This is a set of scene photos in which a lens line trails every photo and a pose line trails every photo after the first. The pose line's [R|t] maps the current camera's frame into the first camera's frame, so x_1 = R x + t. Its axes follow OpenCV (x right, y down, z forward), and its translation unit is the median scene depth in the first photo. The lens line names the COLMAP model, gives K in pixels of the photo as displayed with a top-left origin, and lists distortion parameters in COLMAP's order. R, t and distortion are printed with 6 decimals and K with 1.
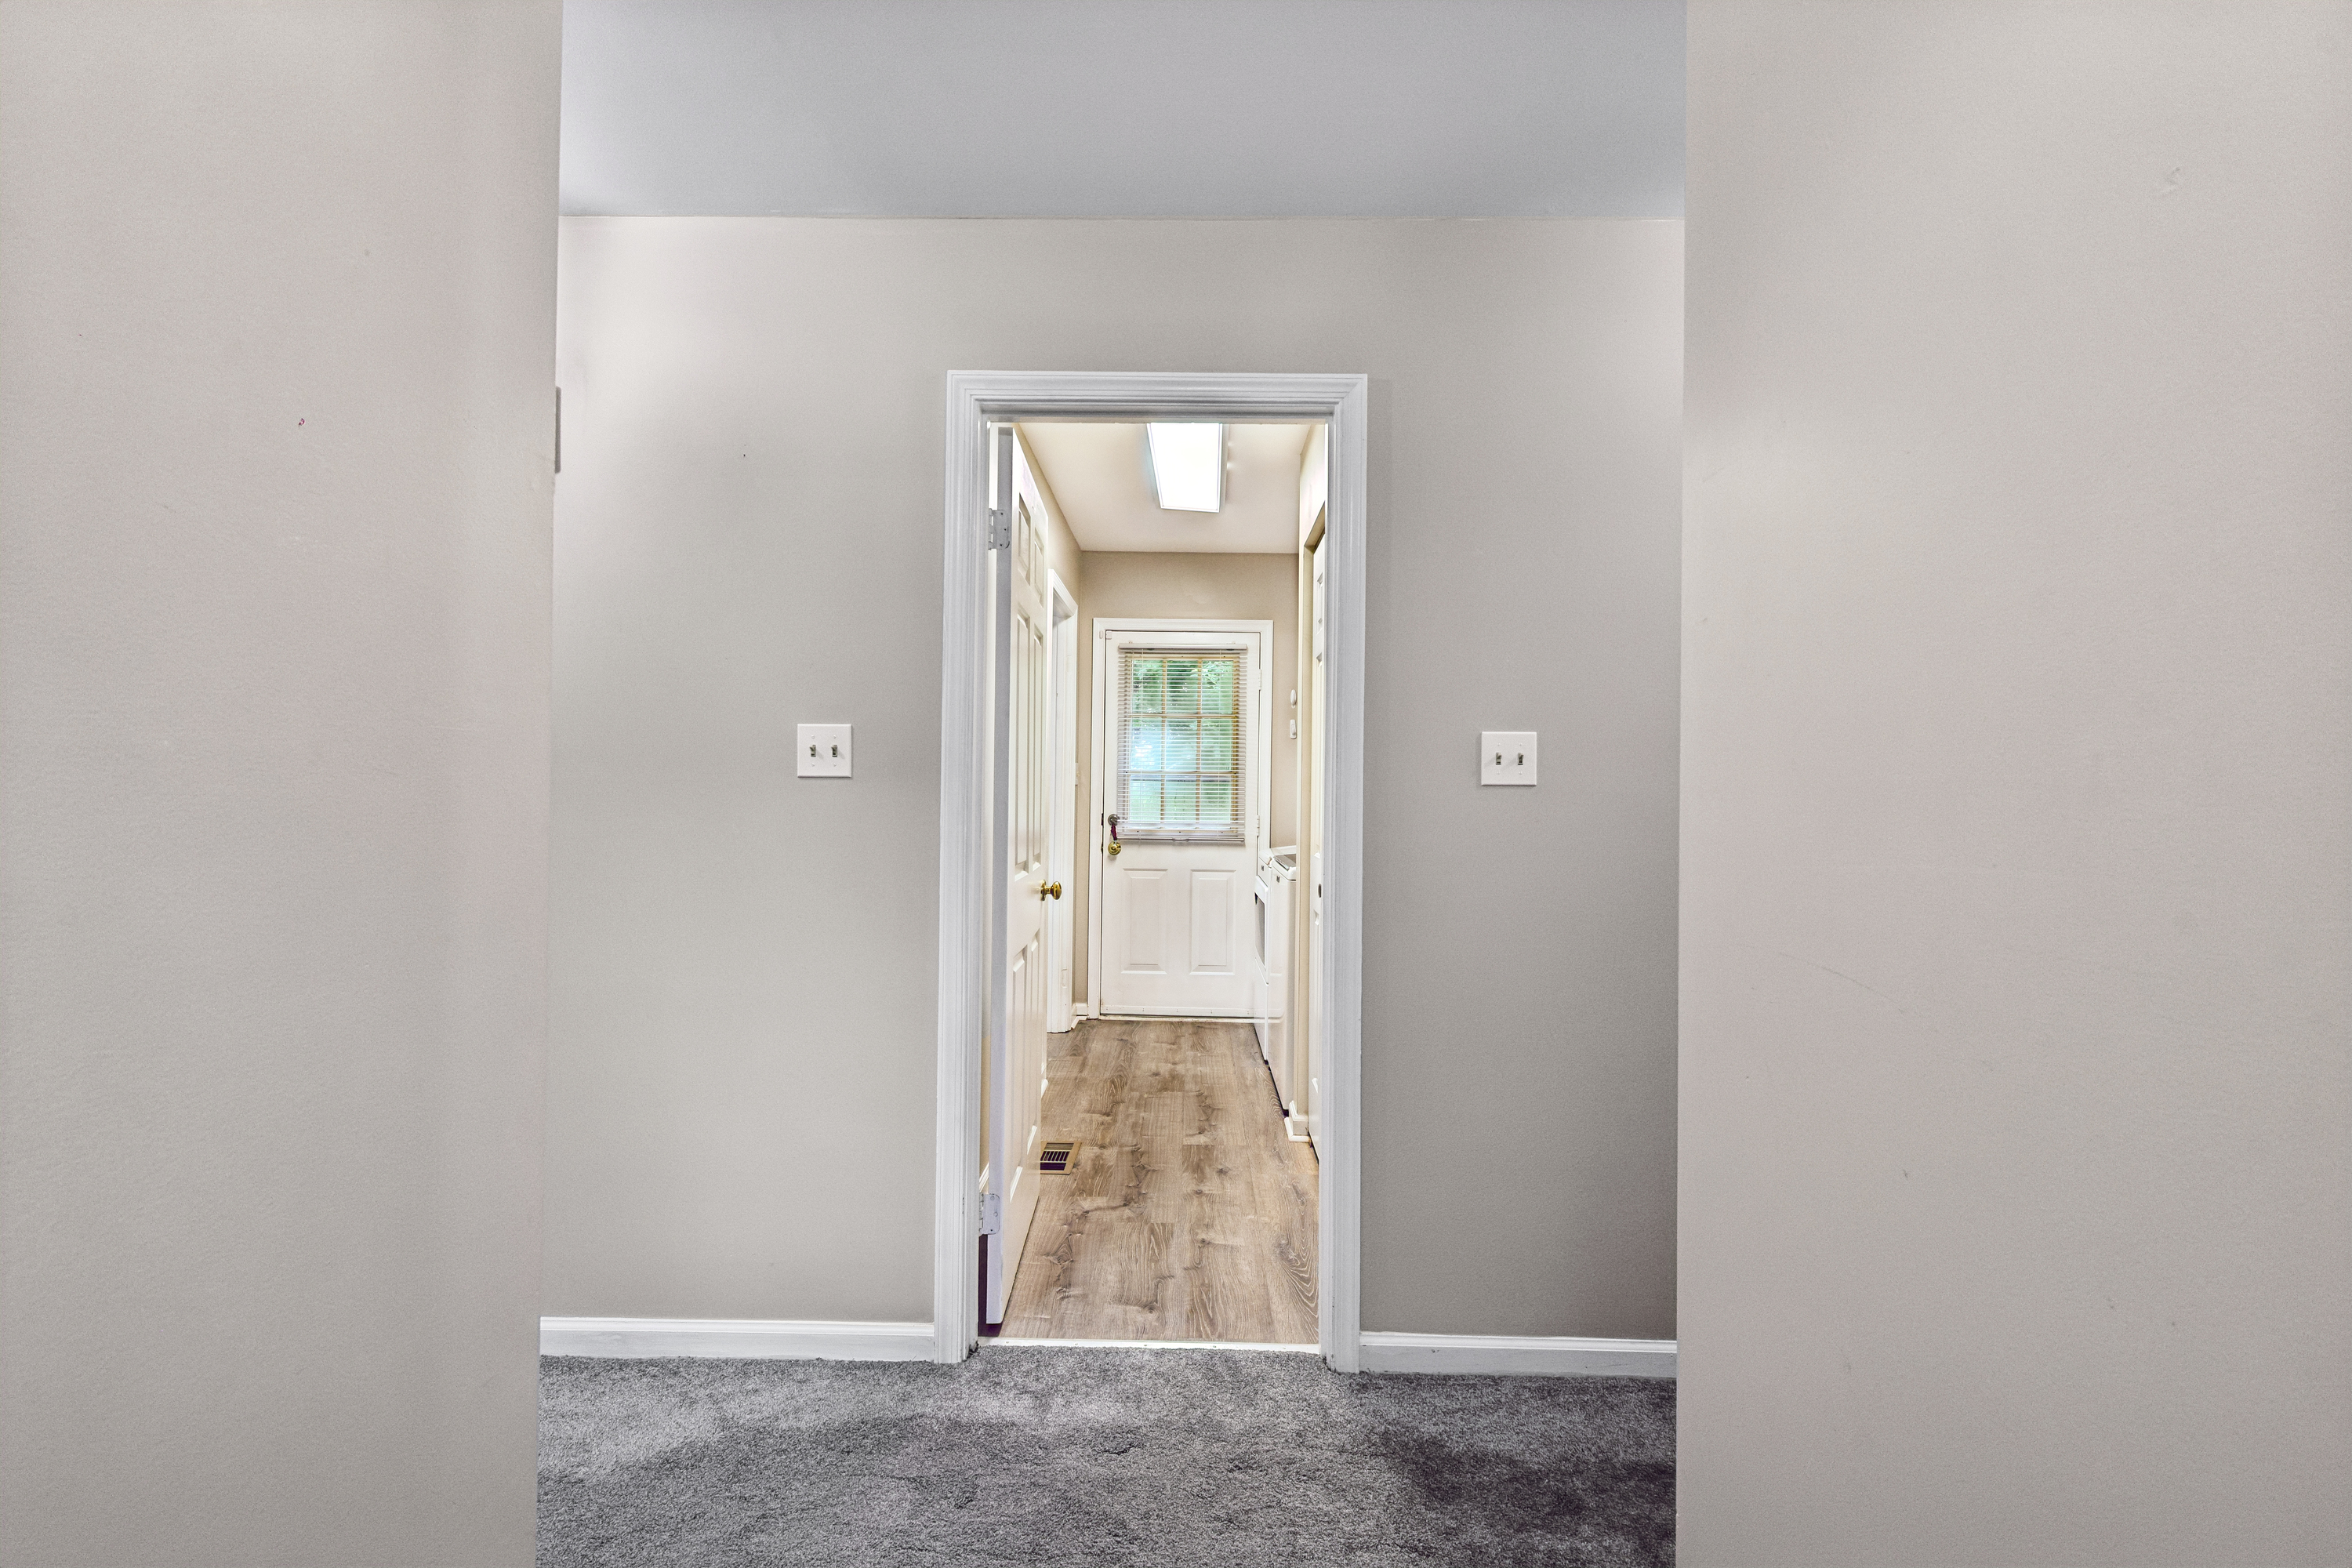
lens RADIAL K [[1016.2, 0, 1179.1], [0, 1016.2, 774.9], [0, 0, 1]] dist [0.001317, 0.000852]
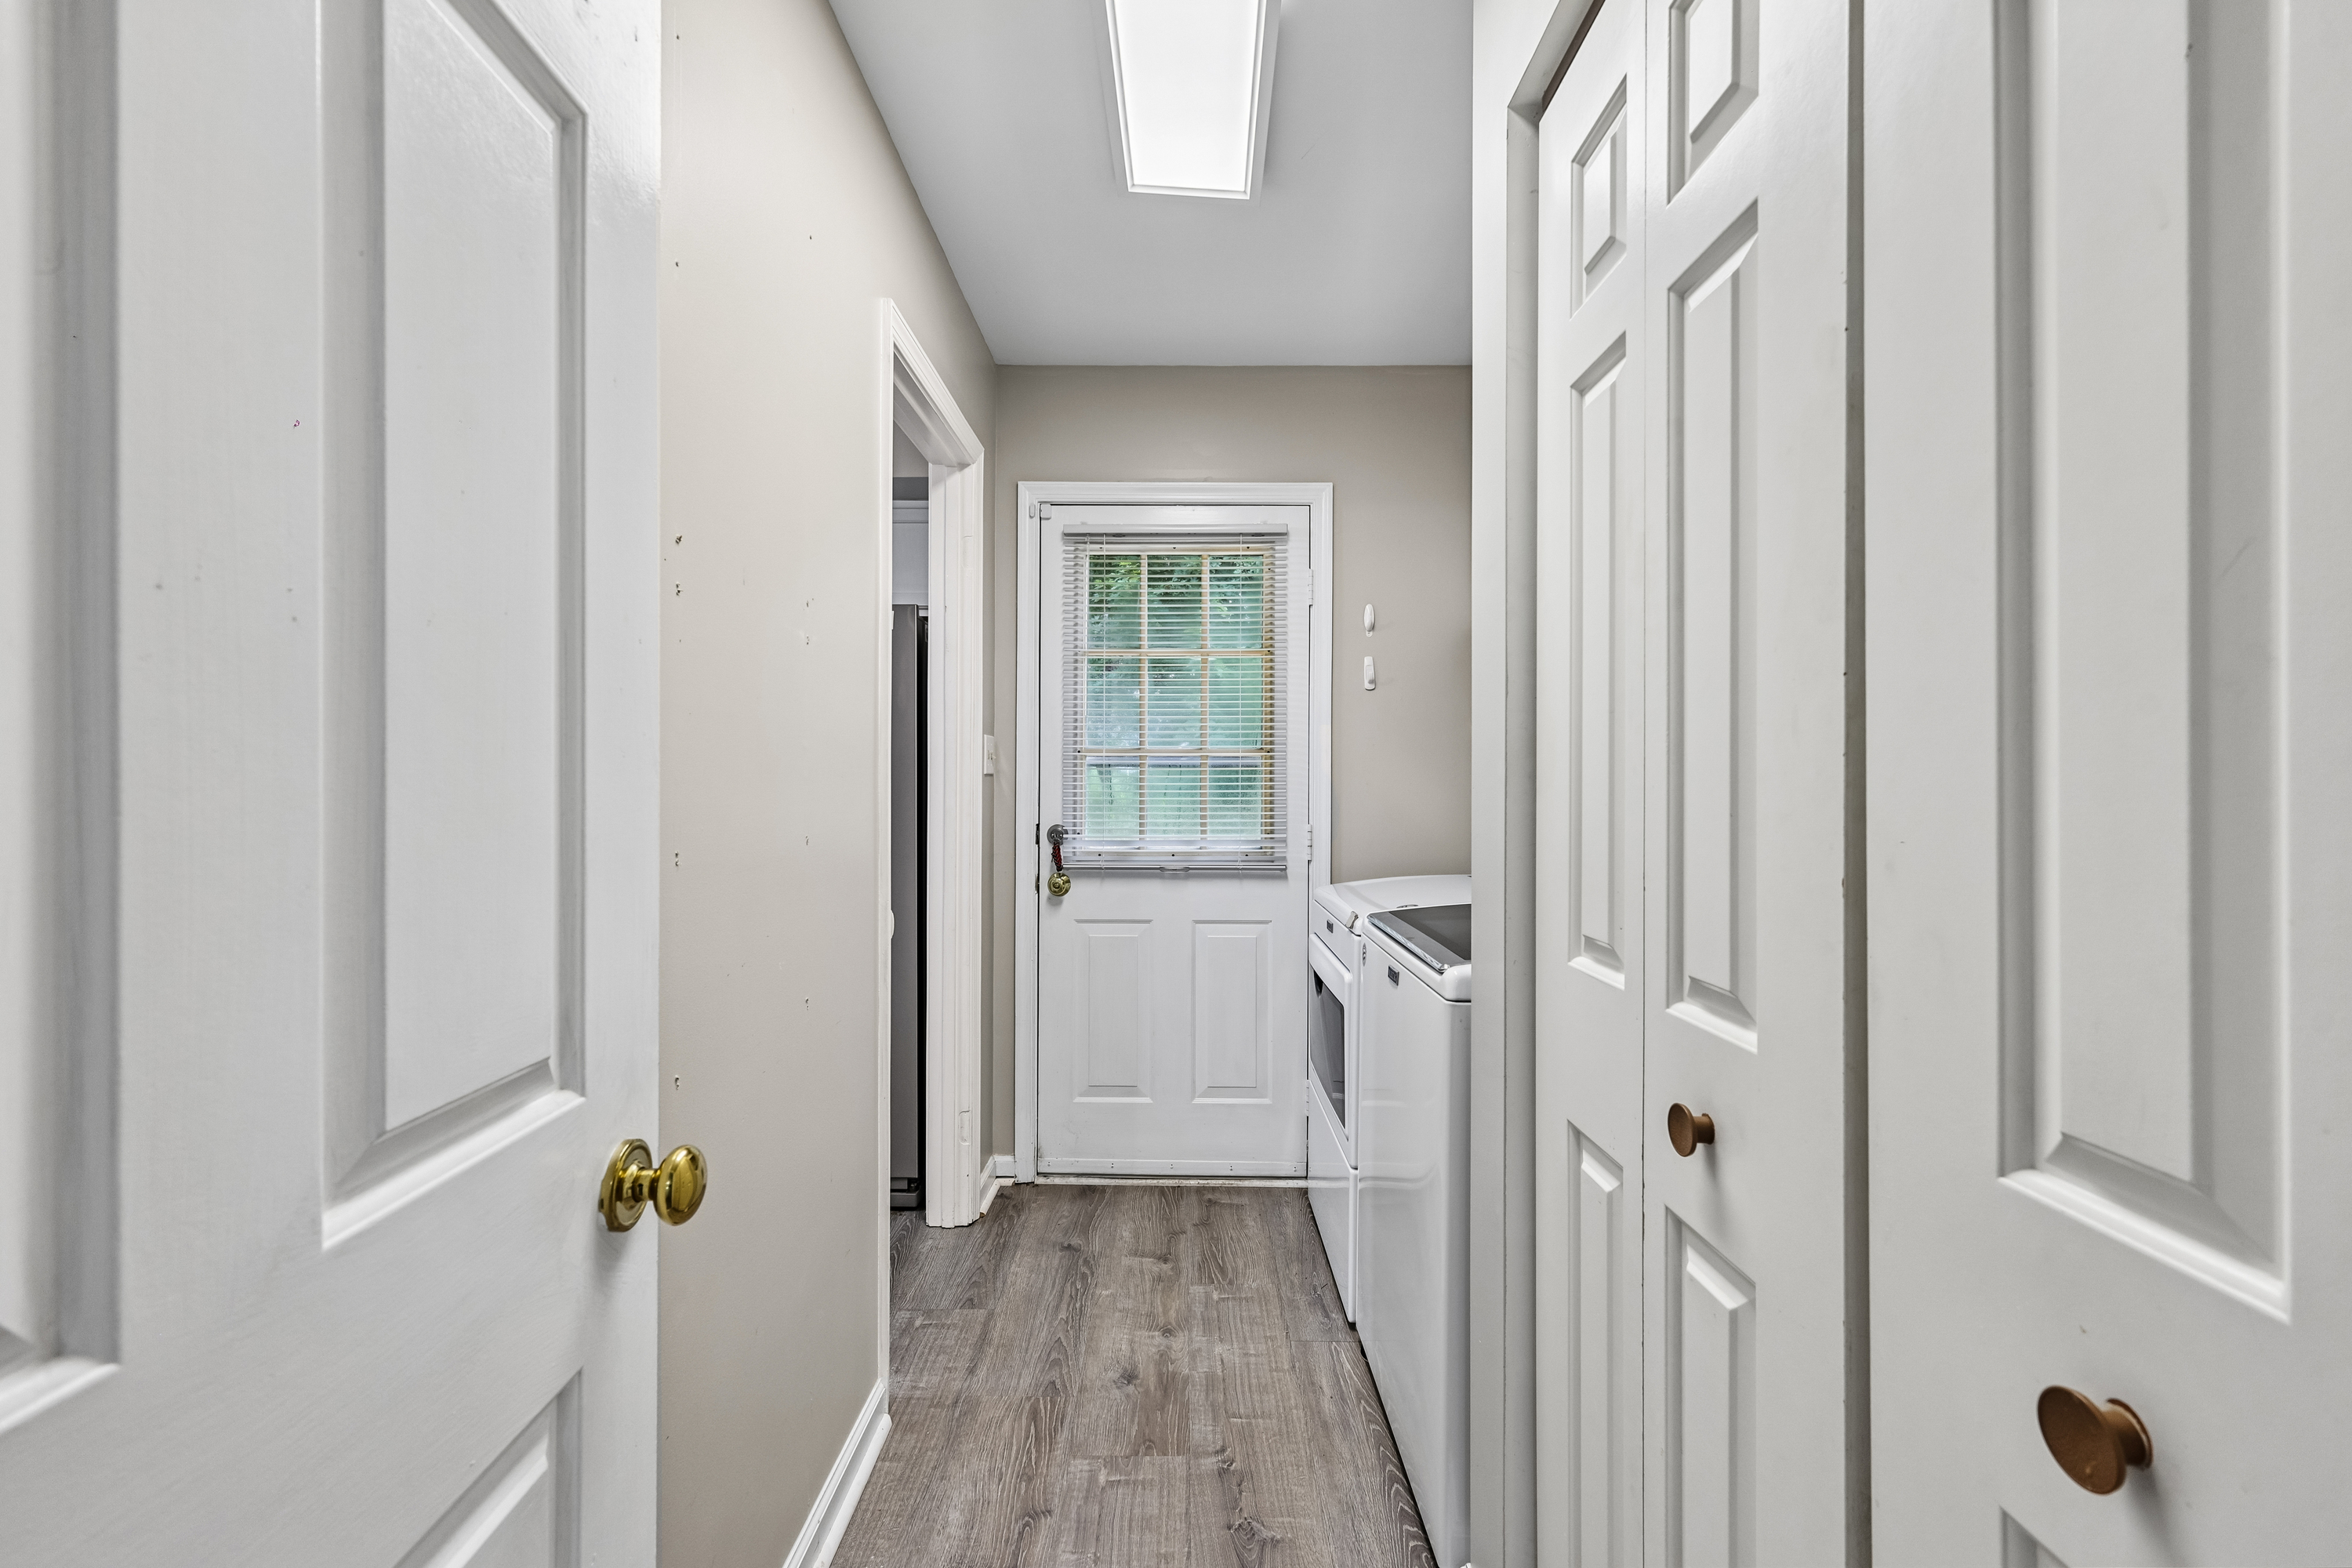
lens RADIAL K [[1067.3, 0, 1161.0], [0, 1067.3, 772.8], [0, 0, 1]] dist [0.027621, 0.000332]
pose [[0.999909, -0.009517, -0.009510, 0.000014], [0.009580, 0.999932, 0.006593, 0.006055], [0.009447, -0.006684, 0.999933, 0.400982]]
